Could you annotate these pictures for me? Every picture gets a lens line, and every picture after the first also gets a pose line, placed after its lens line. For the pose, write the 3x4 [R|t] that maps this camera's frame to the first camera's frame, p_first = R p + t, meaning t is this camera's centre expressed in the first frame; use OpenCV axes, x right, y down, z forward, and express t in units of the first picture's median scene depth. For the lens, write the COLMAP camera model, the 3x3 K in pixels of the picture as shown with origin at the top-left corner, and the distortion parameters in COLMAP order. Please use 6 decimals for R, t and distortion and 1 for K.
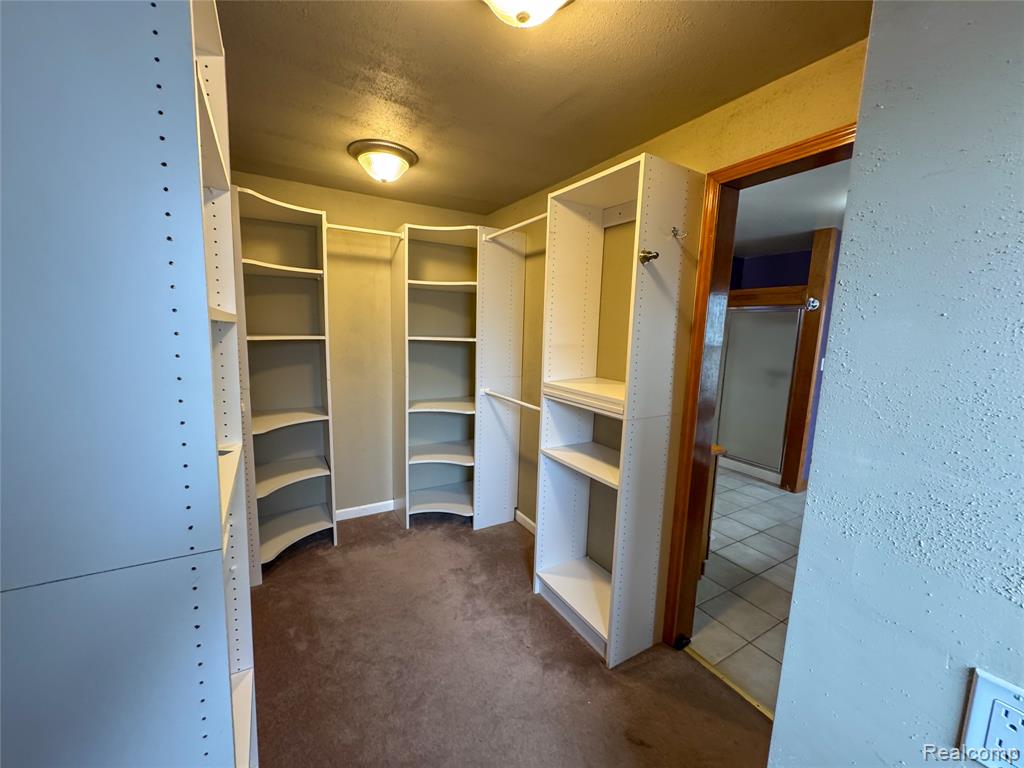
lens RADIAL K [[408.0, 0, 511.3], [0, 408.0, 380.3], [0, 0, 1]] dist [-0.000704, 0.000075]
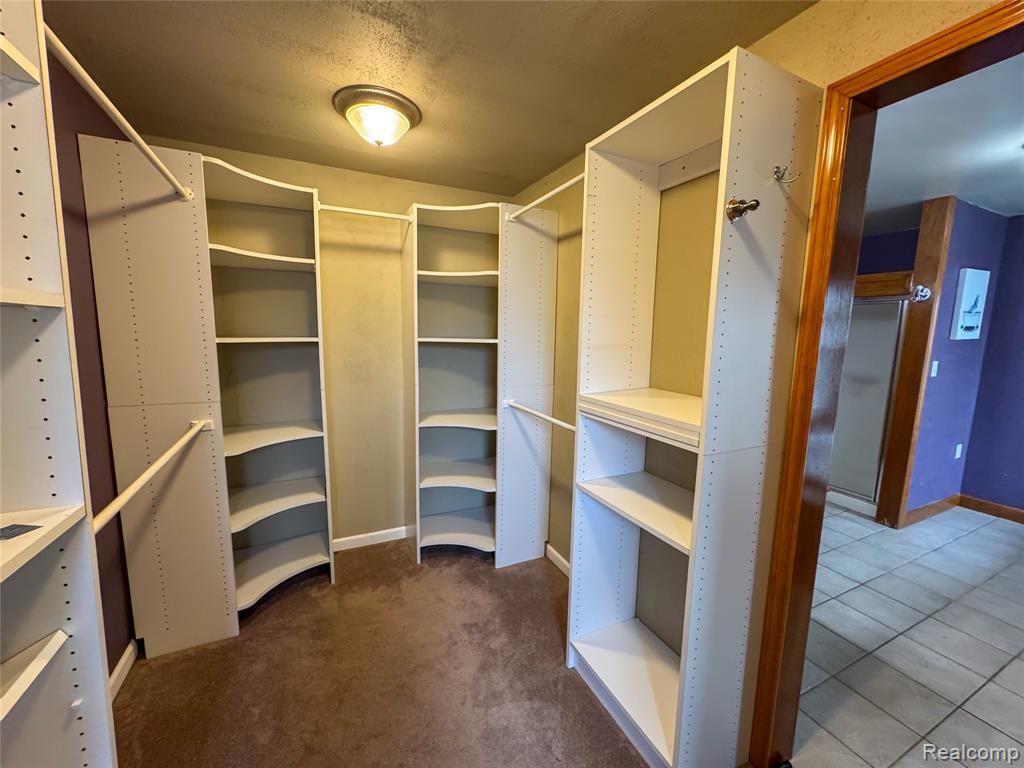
lens RADIAL K [[408.0, 0, 511.1], [0, 408.0, 382.0], [0, 0, 1]] dist [-0.000704, 0.000075]
pose [[0.996003, 0.000397, -0.089320, 0.017495], [-0.000866, 0.999986, -0.005217, -0.013602], [0.089316, 0.005274, 0.995989, 0.208868]]
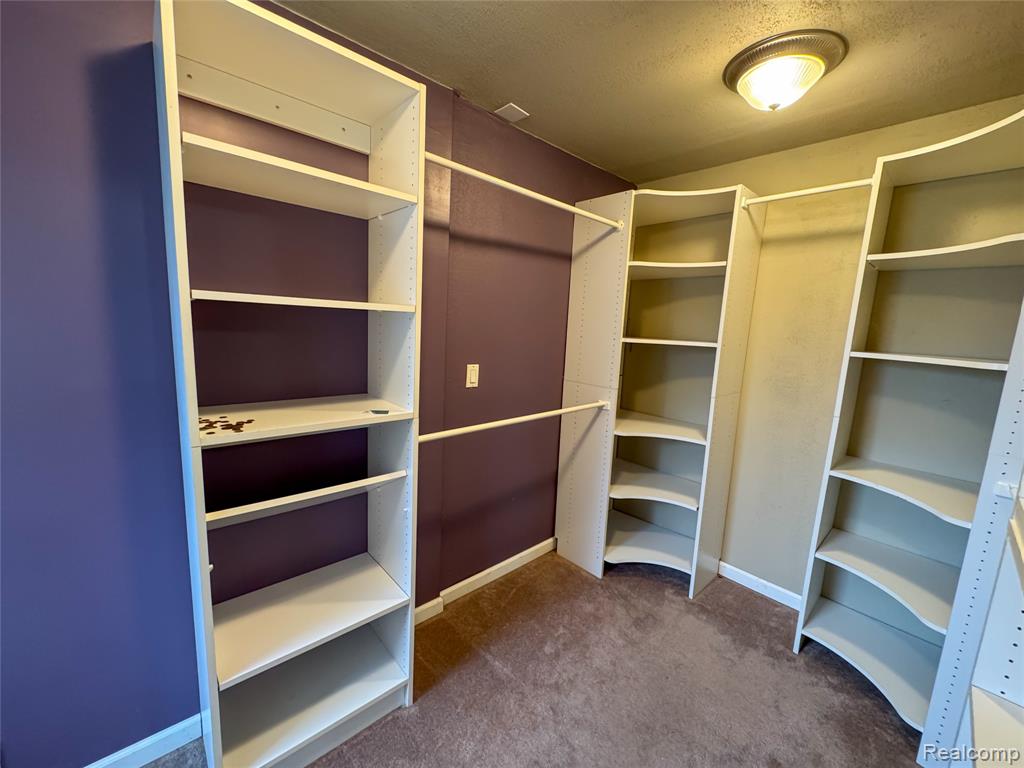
lens RADIAL K [[408.0, 0, 519.1], [0, 408.0, 383.5], [0, 0, 1]] dist [-0.000704, 0.000075]
pose [[0.215106, 0.127774, -0.968196, 0.266453], [-0.163685, 0.982096, 0.093243, -0.044323], [0.962775, 0.138422, 0.232170, 0.476829]]
